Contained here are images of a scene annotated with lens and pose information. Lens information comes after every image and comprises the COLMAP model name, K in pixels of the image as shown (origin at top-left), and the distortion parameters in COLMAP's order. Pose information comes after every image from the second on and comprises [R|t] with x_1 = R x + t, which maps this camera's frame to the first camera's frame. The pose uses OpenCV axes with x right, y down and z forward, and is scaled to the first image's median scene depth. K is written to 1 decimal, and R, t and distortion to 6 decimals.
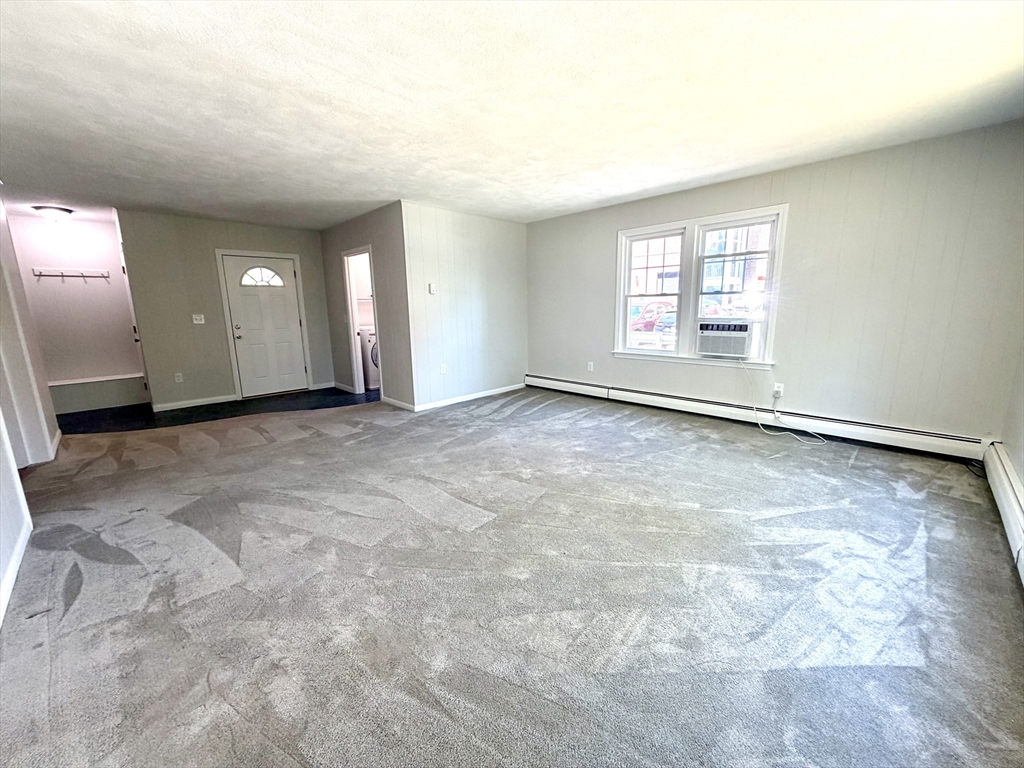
lens RADIAL K [[411.3, 0, 510.3], [0, 411.3, 383.2], [0, 0, 1]] dist [0.003670, -0.000382]
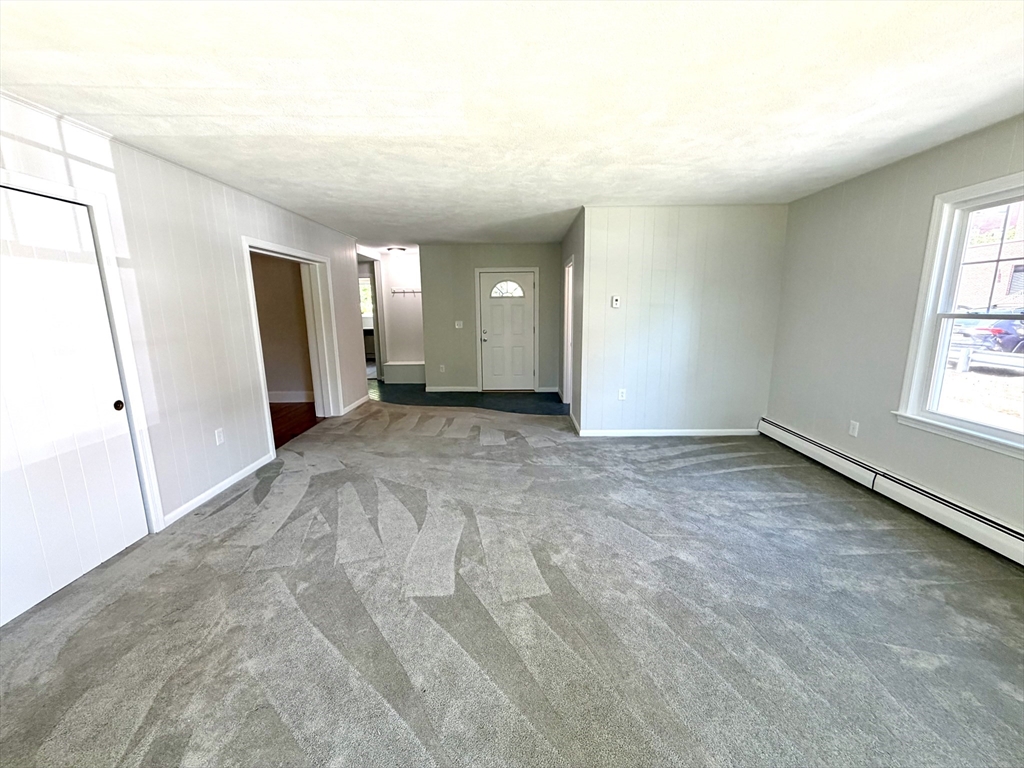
lens RADIAL K [[411.3, 0, 512.8], [0, 411.3, 384.7], [0, 0, 1]] dist [0.003670, -0.000382]
pose [[0.696684, 0.145258, -0.702518, 0.309657], [-0.136583, 0.988231, 0.068885, -0.092056], [0.704256, 0.047961, 0.708324, 0.253390]]
